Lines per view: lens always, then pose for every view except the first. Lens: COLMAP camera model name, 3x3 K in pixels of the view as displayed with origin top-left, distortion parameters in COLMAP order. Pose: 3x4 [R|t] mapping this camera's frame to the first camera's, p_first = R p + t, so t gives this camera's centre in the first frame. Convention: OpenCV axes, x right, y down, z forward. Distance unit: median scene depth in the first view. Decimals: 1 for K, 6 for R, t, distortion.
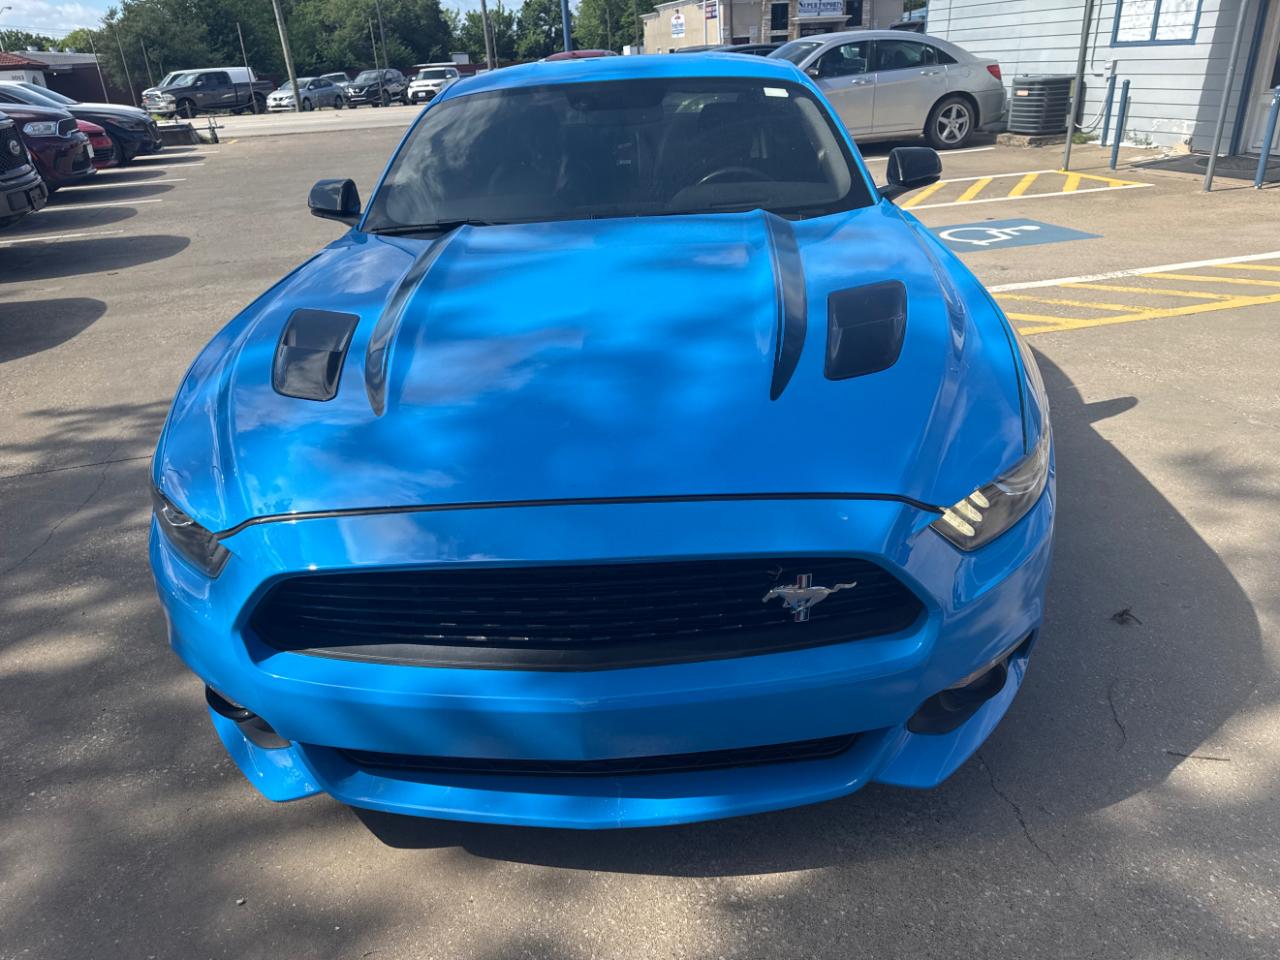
lens RADIAL K [[910.5, 0, 641.9], [0, 910.5, 490.5], [0, 0, 1]] dist [0.020129, -0.020696]
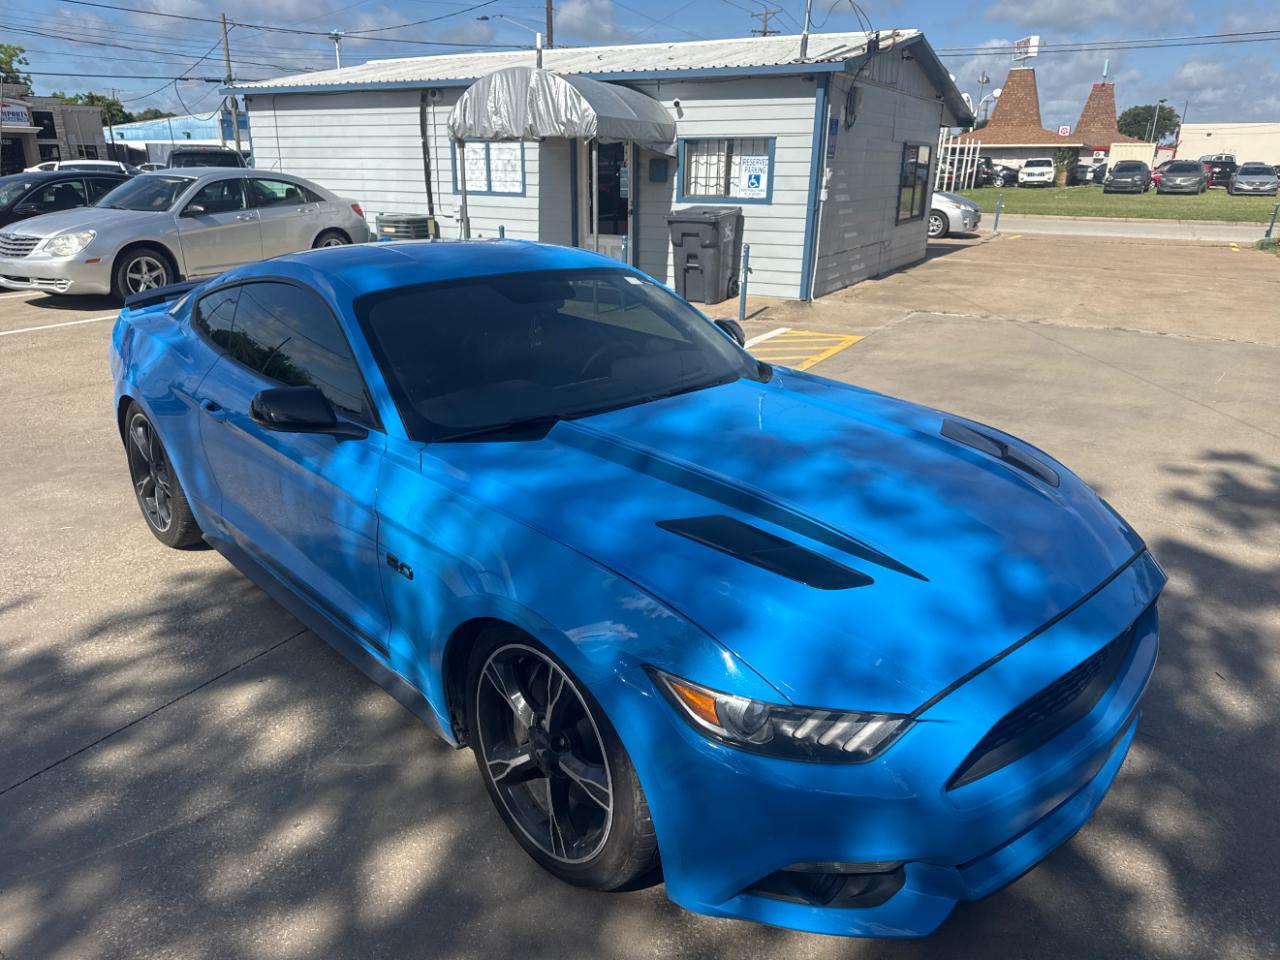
lens RADIAL K [[910.5, 0, 642.3], [0, 910.5, 495.7], [0, 0, 1]] dist [0.020129, -0.020696]
pose [[0.704487, -0.191148, 0.683492, -0.190351], [0.262674, 0.964884, -0.000900, -0.042890], [-0.659318, 0.180170, 0.729958, 0.047892]]
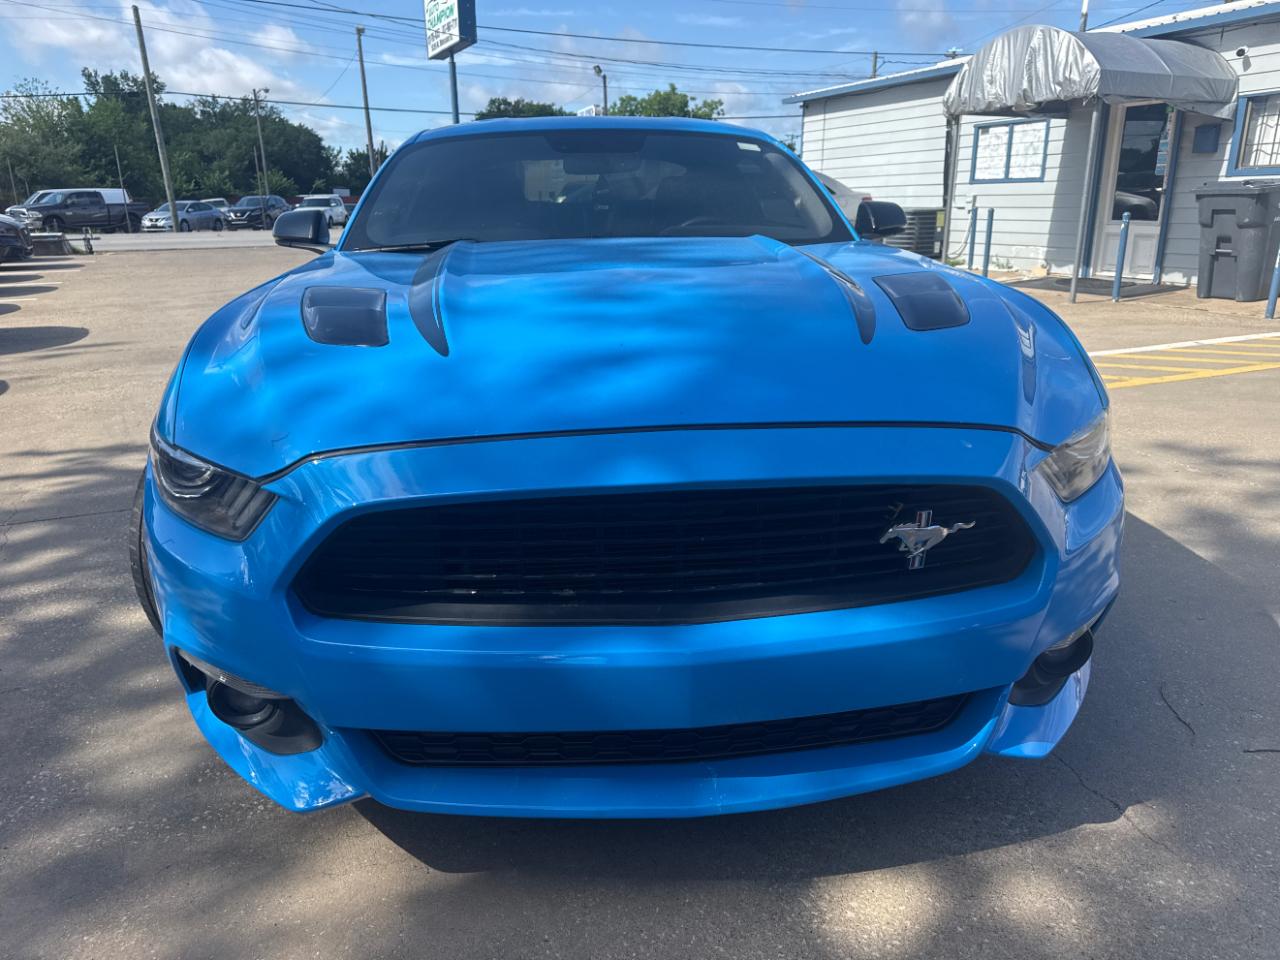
lens RADIAL K [[910.5, 0, 640.3], [0, 910.5, 486.9], [0, 0, 1]] dist [0.020129, -0.020696]
pose [[0.991316, -0.005824, 0.131370, -0.030351], [0.024244, 0.989988, -0.139054, 0.022613], [-0.129245, 0.141032, 0.981532, 0.015402]]
